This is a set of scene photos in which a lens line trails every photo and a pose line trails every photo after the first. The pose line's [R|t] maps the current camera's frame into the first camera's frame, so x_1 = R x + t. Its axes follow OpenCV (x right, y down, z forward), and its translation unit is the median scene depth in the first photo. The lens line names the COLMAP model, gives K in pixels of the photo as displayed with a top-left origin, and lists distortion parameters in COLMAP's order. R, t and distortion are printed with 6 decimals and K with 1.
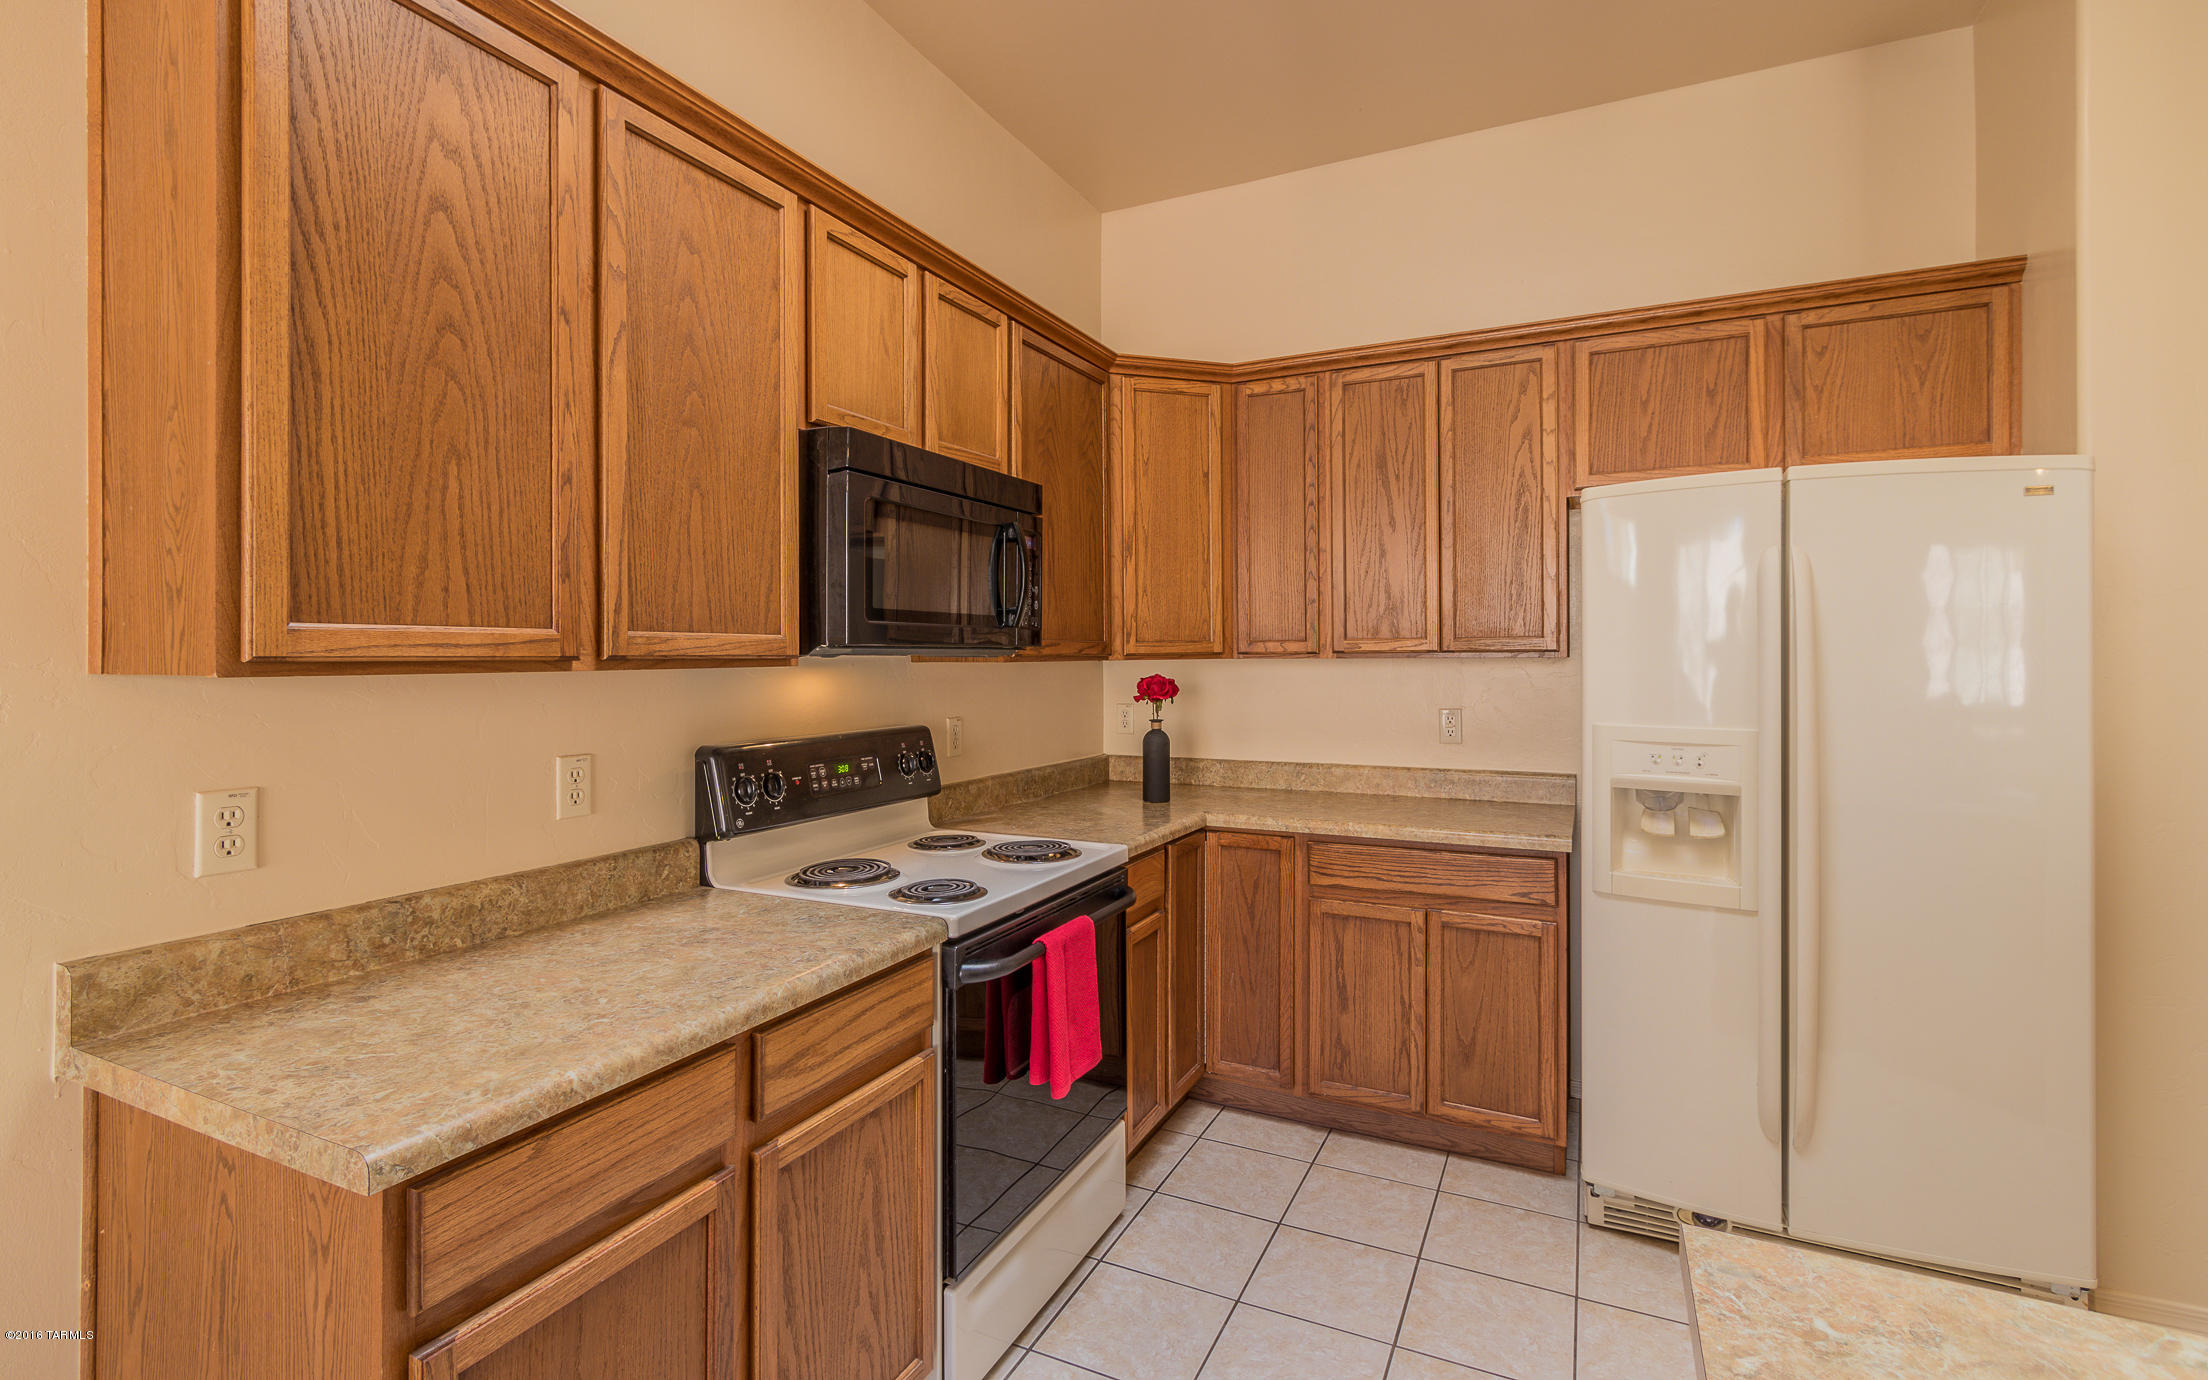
lens RADIAL K [[1012.3, 0, 1096.7], [0, 1012.3, 647.8], [0, 0, 1]] dist [0.001117, -0.000800]
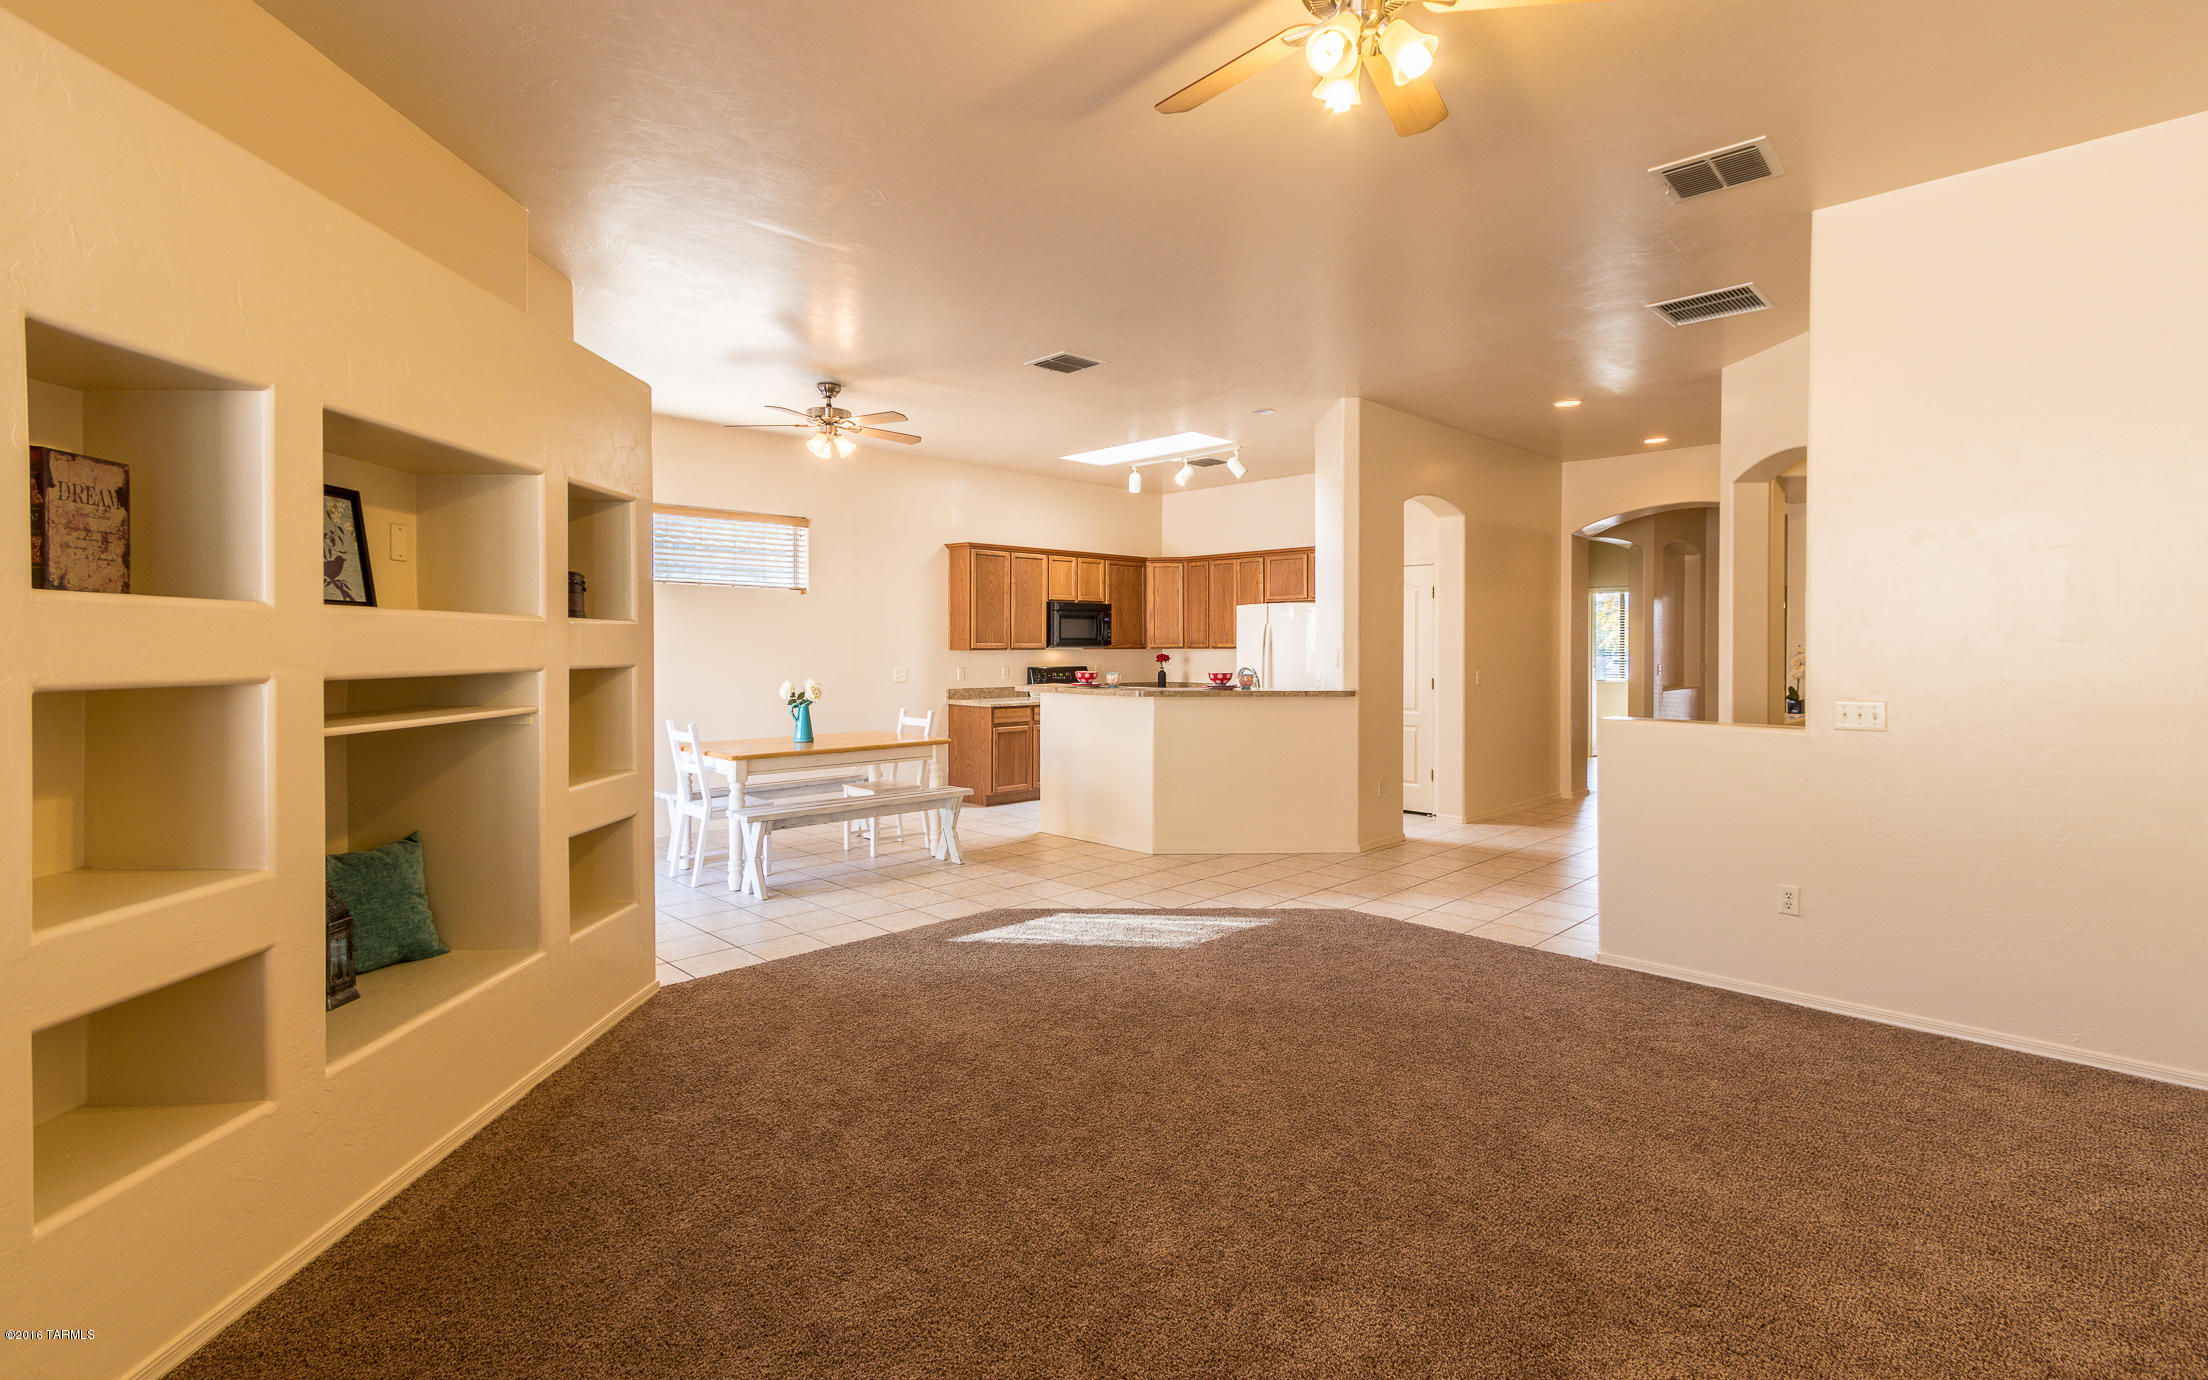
lens RADIAL K [[997.5, 0, 1112.3], [0, 997.5, 659.2], [0, 0, 1]] dist [-0.000210, -0.000177]
pose [[0.944055, 0.001281, -0.329785, 1.665264], [0.003882, 0.999880, 0.014999, -0.008237], [0.329765, -0.015440, 0.943937, -3.605924]]
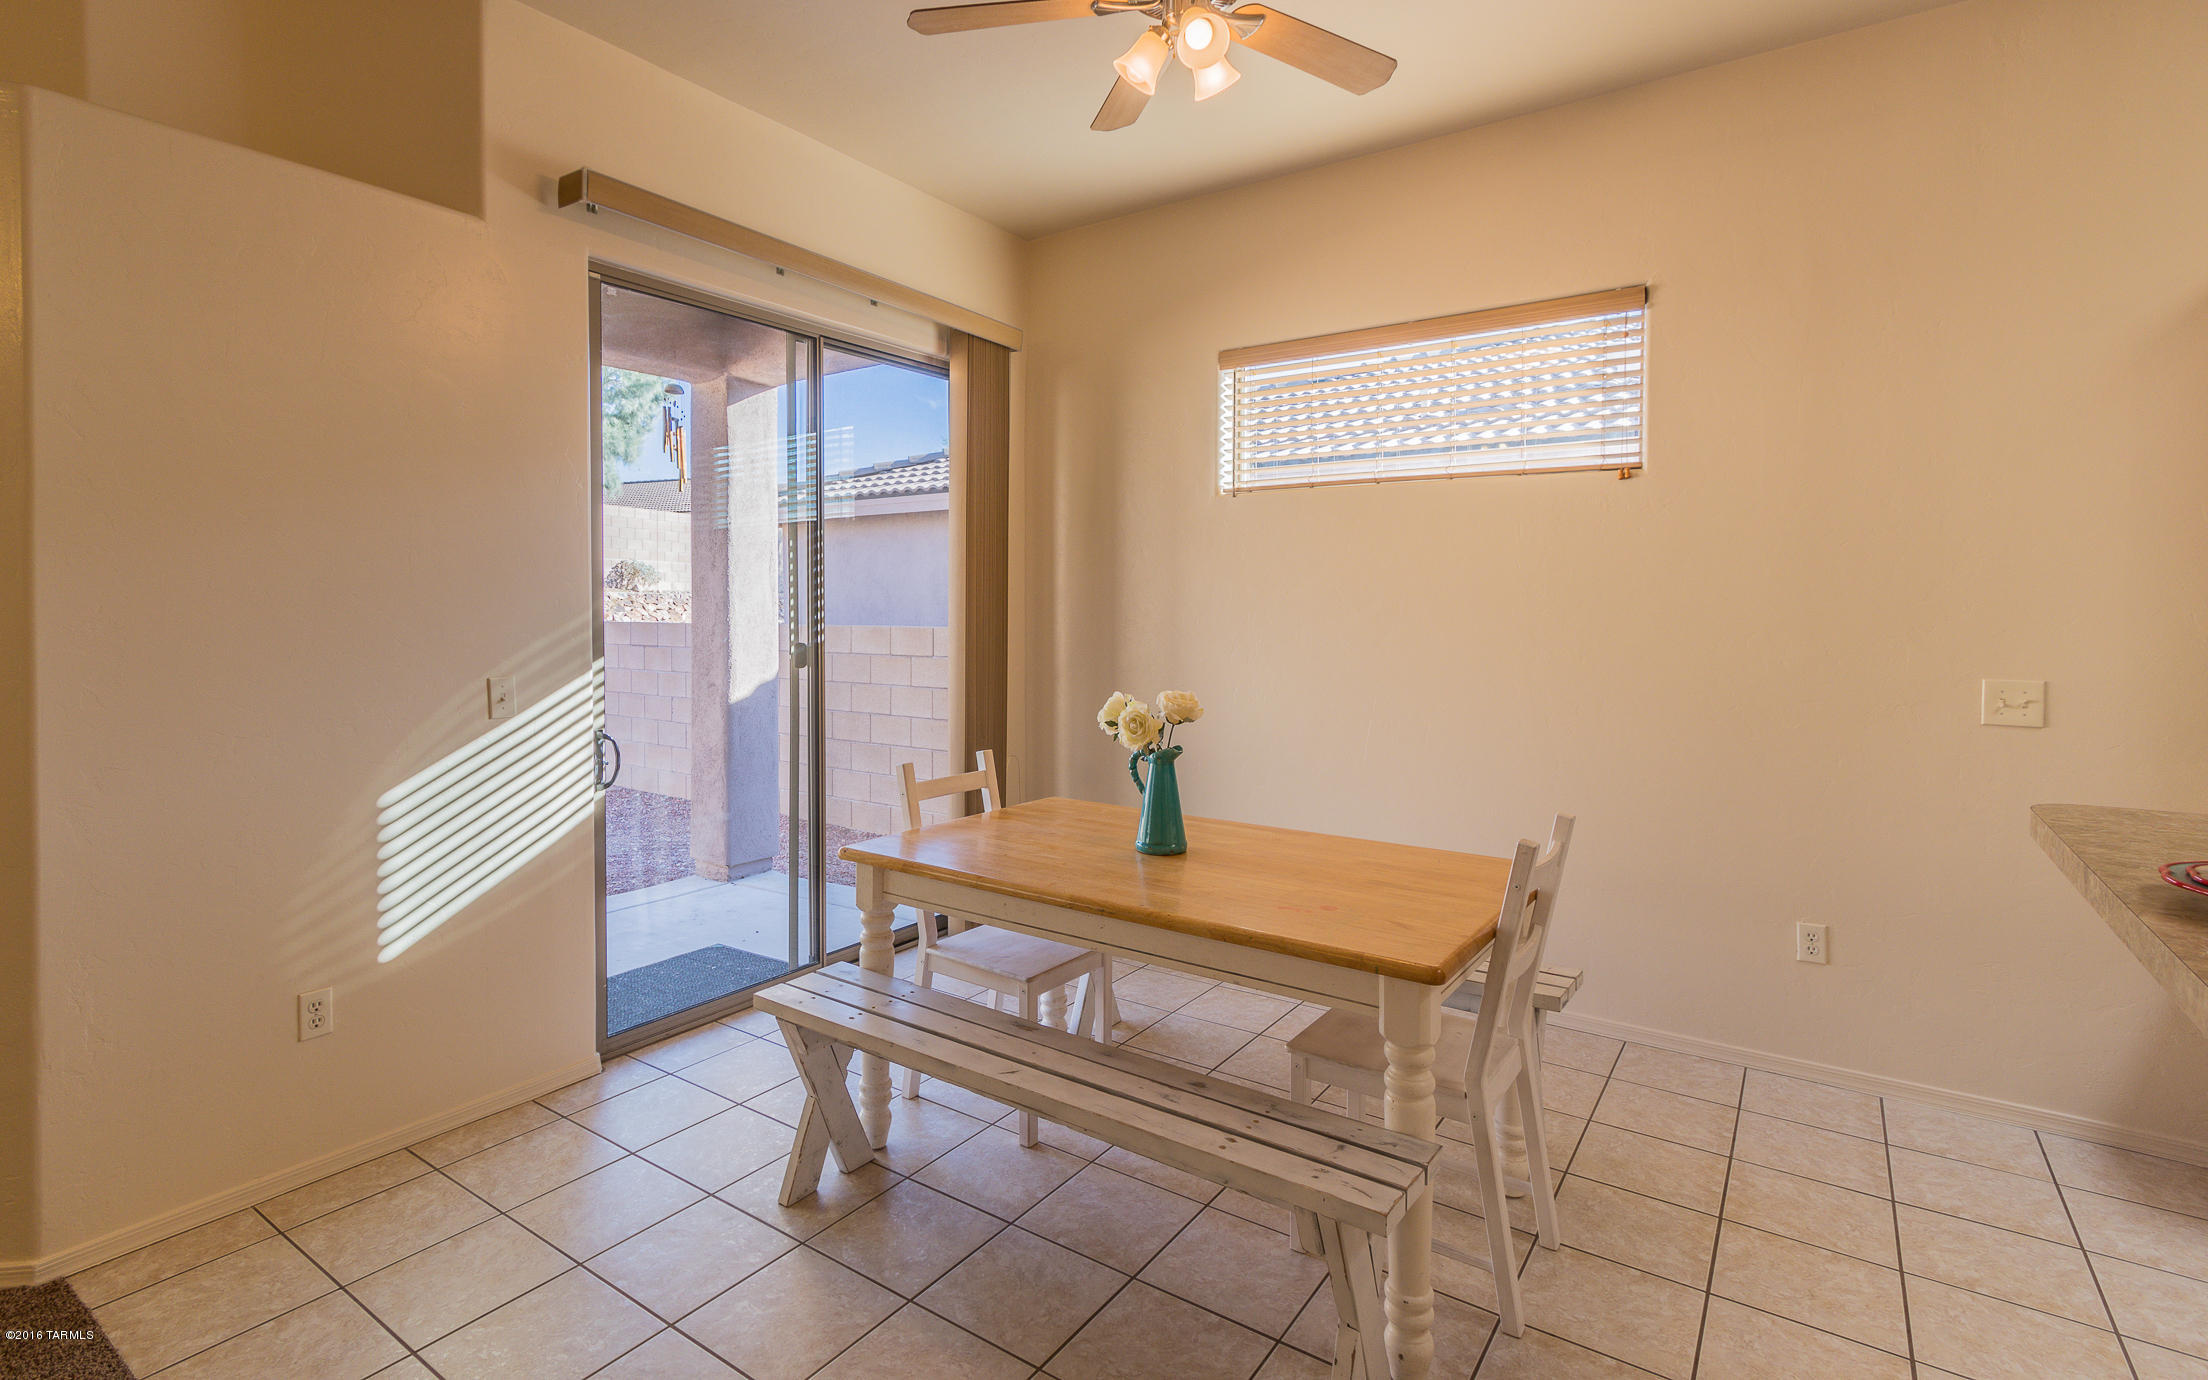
lens RADIAL K [[1012.3, 0, 1096.7], [0, 1012.3, 647.8], [0, 0, 1]] dist [0.001117, -0.000800]
pose [[-0.165716, 0.029675, -0.985727, 0.870536], [0.000298, 0.999549, 0.030041, 0.006573], [0.986173, 0.004685, -0.165650, -0.626643]]
